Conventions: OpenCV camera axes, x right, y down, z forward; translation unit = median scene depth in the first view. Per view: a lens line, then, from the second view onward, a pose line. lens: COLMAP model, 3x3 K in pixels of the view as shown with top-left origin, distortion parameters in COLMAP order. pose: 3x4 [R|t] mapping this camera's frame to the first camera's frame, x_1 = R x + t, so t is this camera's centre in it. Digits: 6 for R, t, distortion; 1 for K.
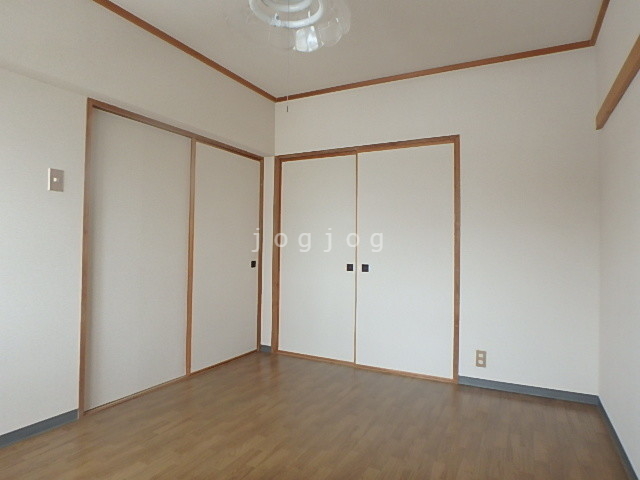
lens RADIAL K [[401.4, 0, 318.8], [0, 401.4, 237.8], [0, 0, 1]] dist [0.001928, 0.000480]
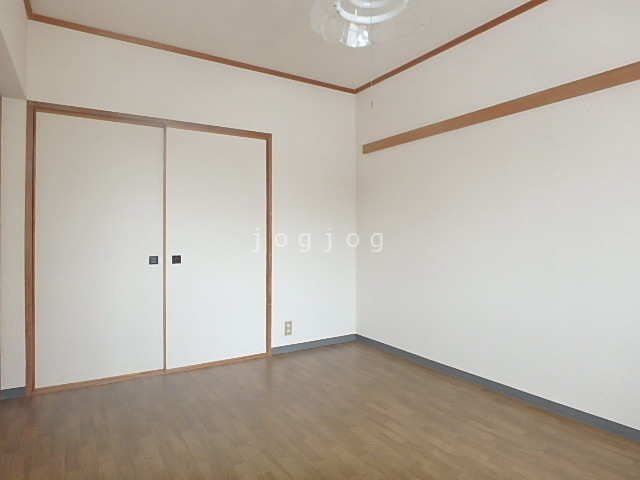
lens RADIAL K [[401.4, 0, 318.8], [0, 401.4, 237.8], [0, 0, 1]] dist [0.001928, 0.000480]
pose [[0.511011, -0.023445, 0.859254, -0.553959], [-0.014170, 0.999262, 0.035693, -0.010805], [-0.859457, -0.030416, 0.510302, 0.313008]]
